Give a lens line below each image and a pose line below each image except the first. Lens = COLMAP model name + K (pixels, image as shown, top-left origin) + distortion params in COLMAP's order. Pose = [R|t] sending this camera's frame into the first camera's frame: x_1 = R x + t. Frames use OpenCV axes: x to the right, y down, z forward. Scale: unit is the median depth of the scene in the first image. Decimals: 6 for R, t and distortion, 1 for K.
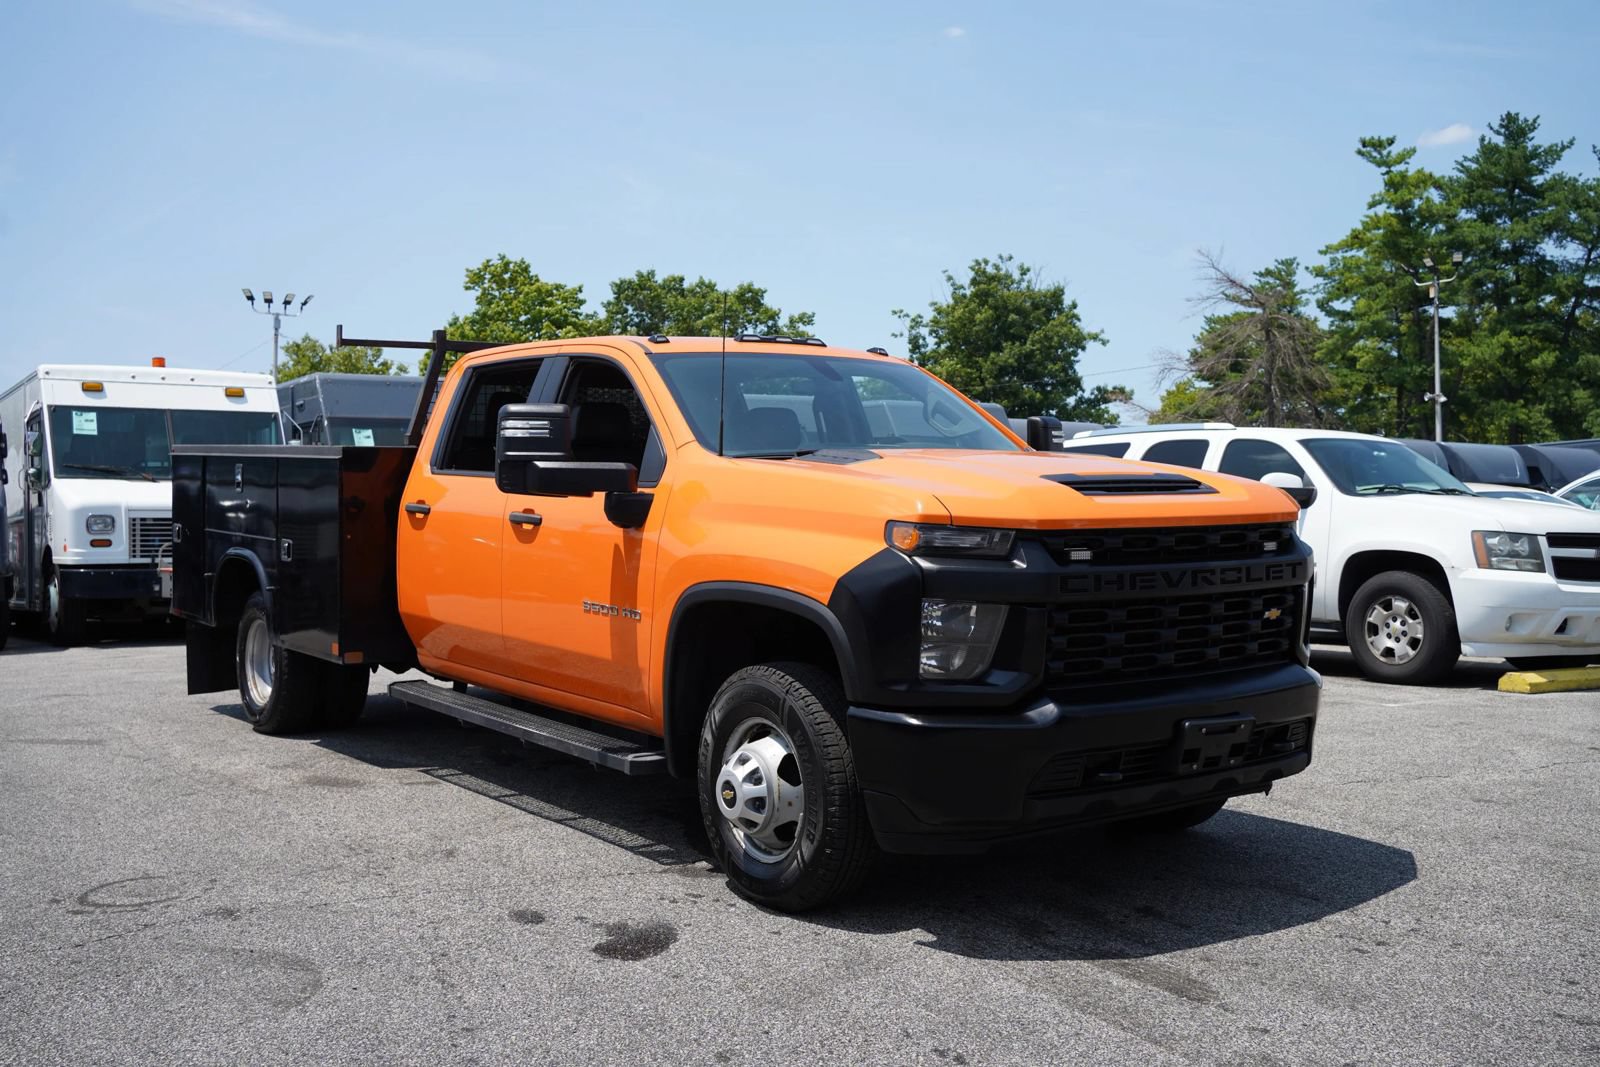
lens RADIAL K [[1602.8, 0, 795.6], [0, 1602.8, 527.4], [0, 0, 1]] dist [-0.073877, 0.278086]
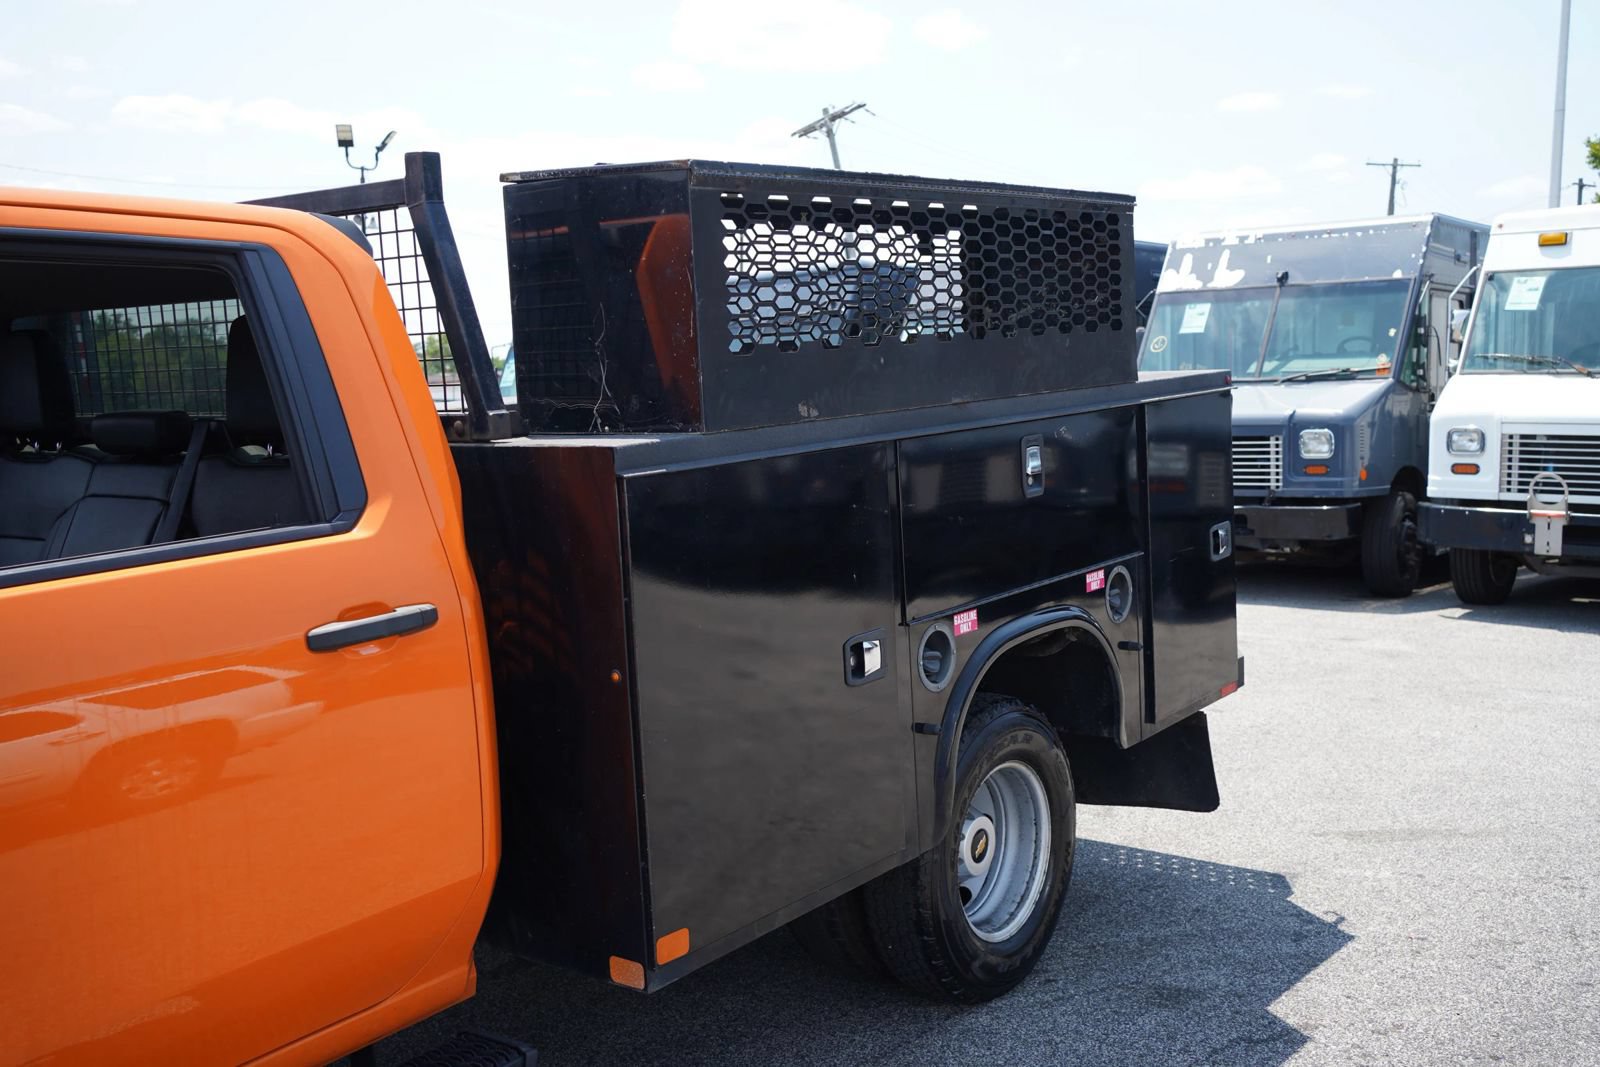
lens RADIAL K [[1608.5, 0, 808.5], [0, 1608.5, 535.4], [0, 0, 1]] dist [-0.037606, 0.184937]
pose [[0.273492, 0.097174, -0.956953, 0.160214], [0.004024, 0.994760, 0.102163, -0.032716], [0.961866, -0.031792, 0.271668, 0.494295]]
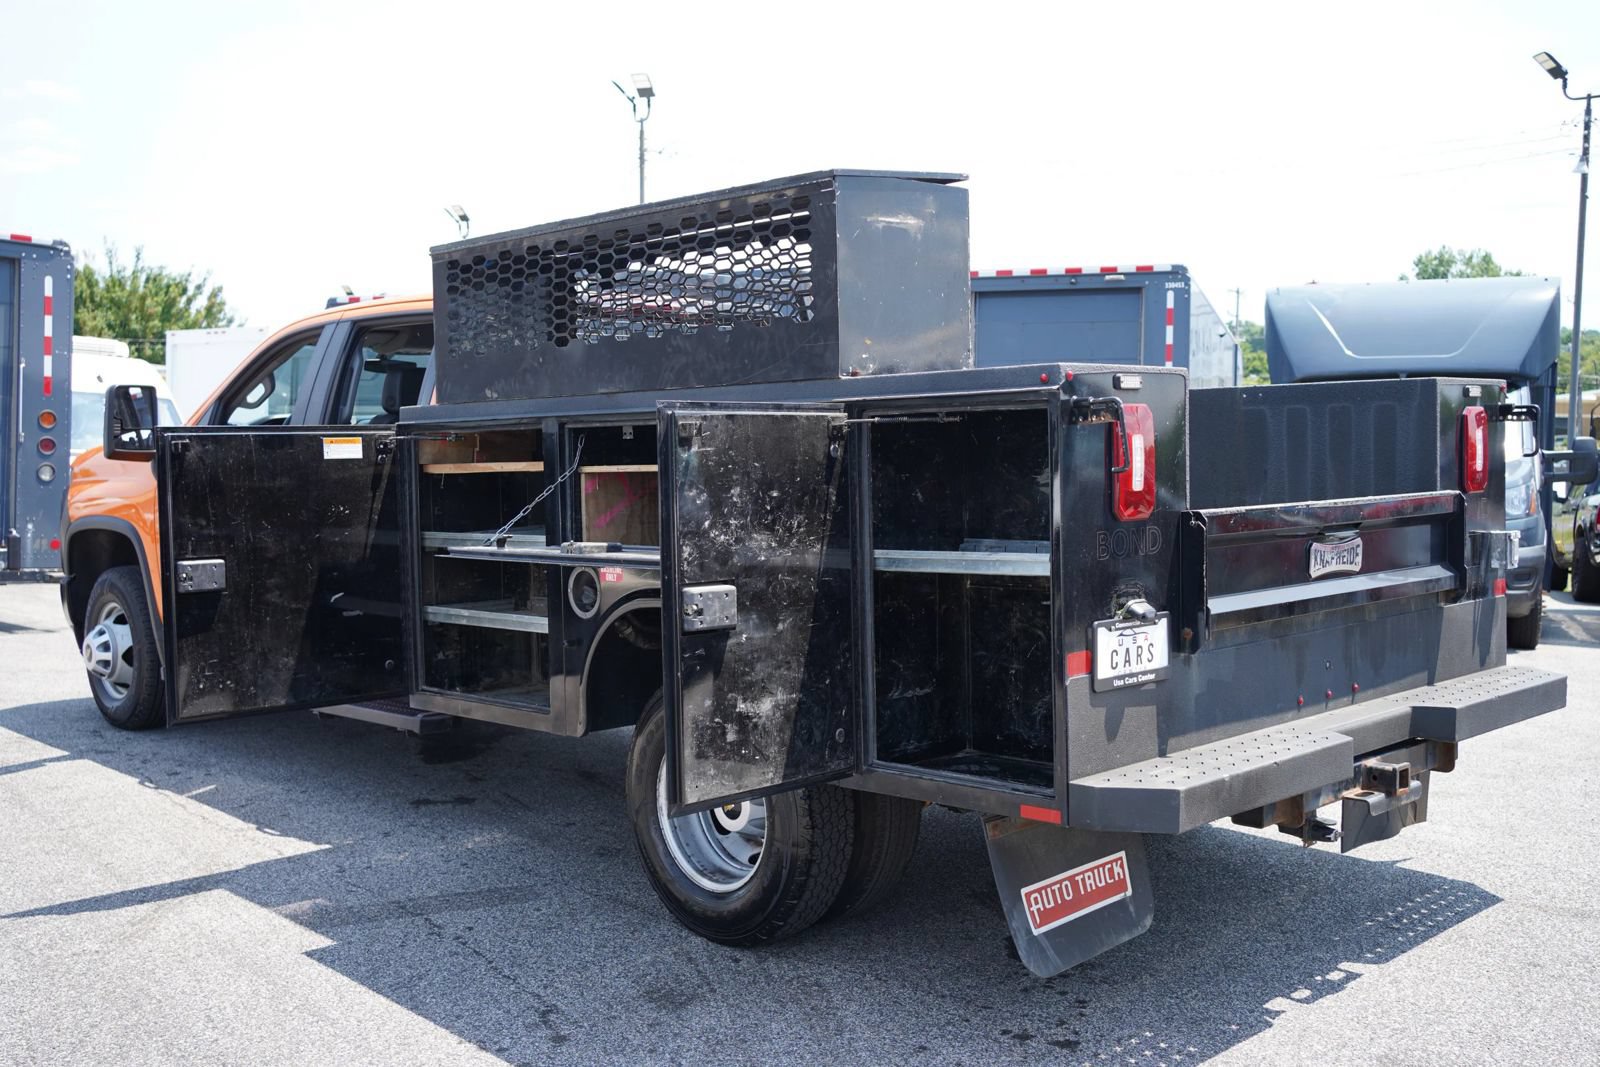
lens RADIAL K [[1613.9, 0, 800.0], [0, 1613.9, 533.5], [0, 0, 1]] dist [-0.029587, 0.151744]
pose [[-0.991123, 0.017984, -0.131727, -0.047445], [0.004727, 0.994949, 0.100269, -0.031663], [0.132865, 0.098756, -0.986202, 0.850441]]
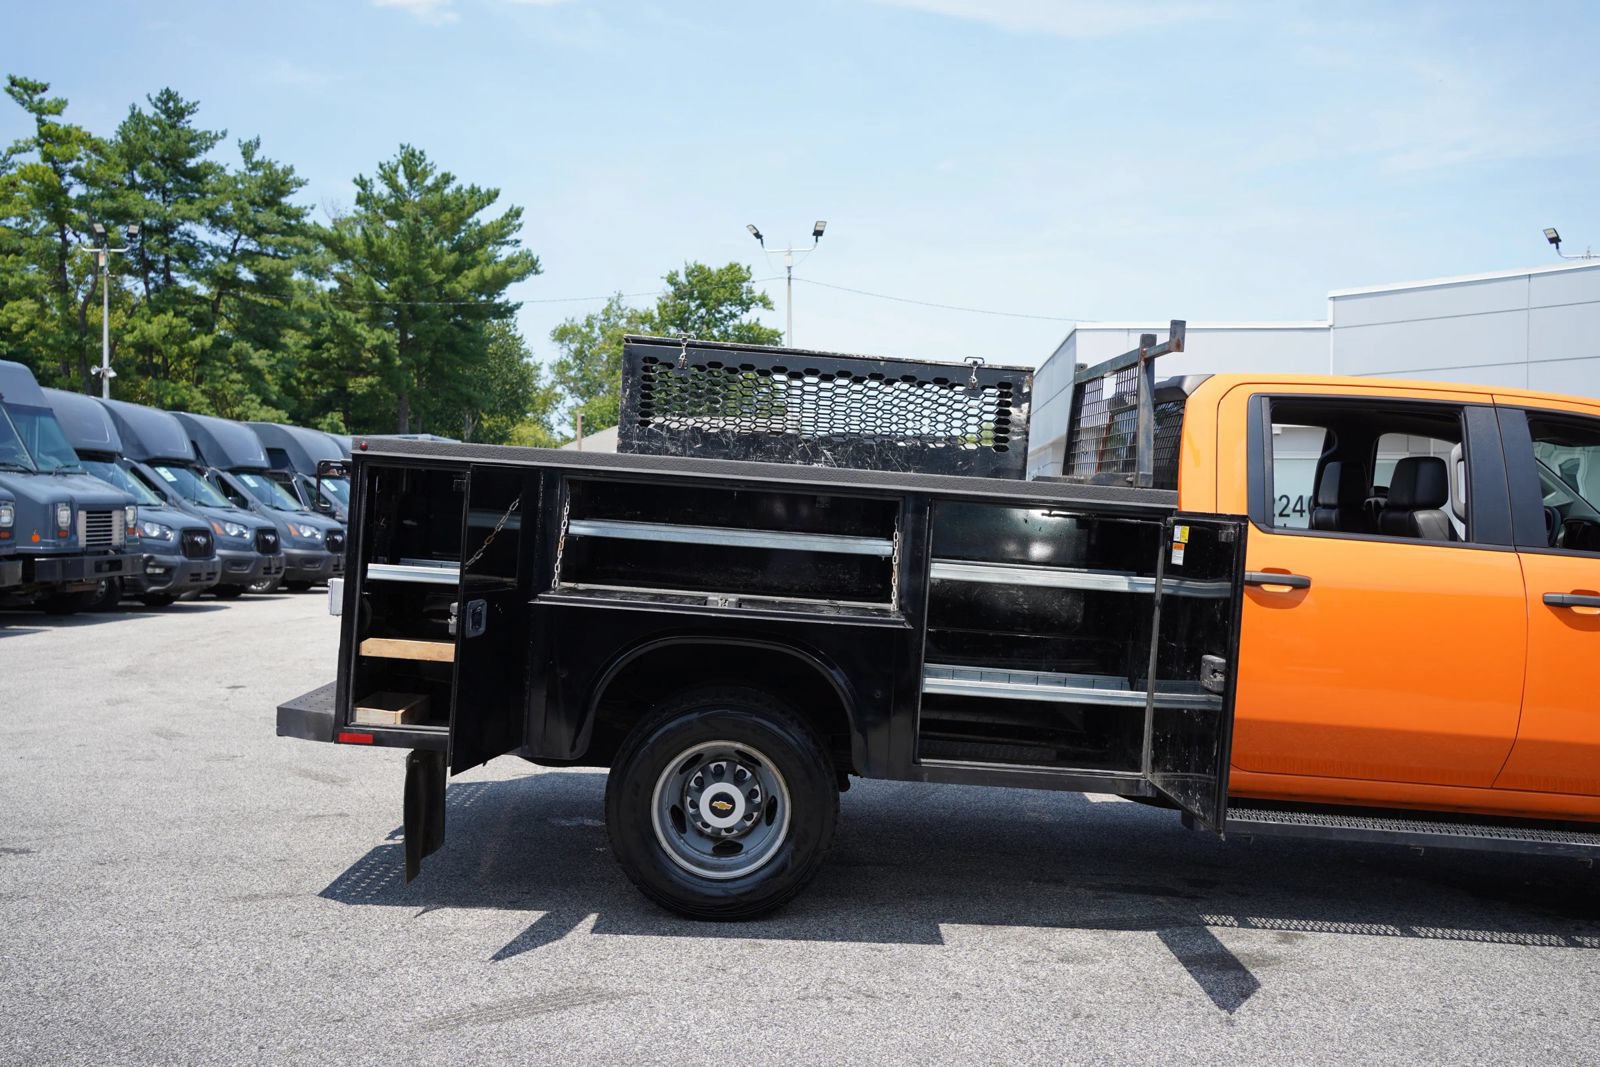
lens RADIAL K [[1608.5, 0, 808.5], [0, 1608.5, 535.4], [0, 0, 1]] dist [-0.037606, 0.184937]
pose [[0.592409, 0.004484, 0.805625, -0.418660], [-0.023214, 0.999664, 0.011506, -0.015607], [-0.805303, -0.025518, 0.592315, 0.308507]]
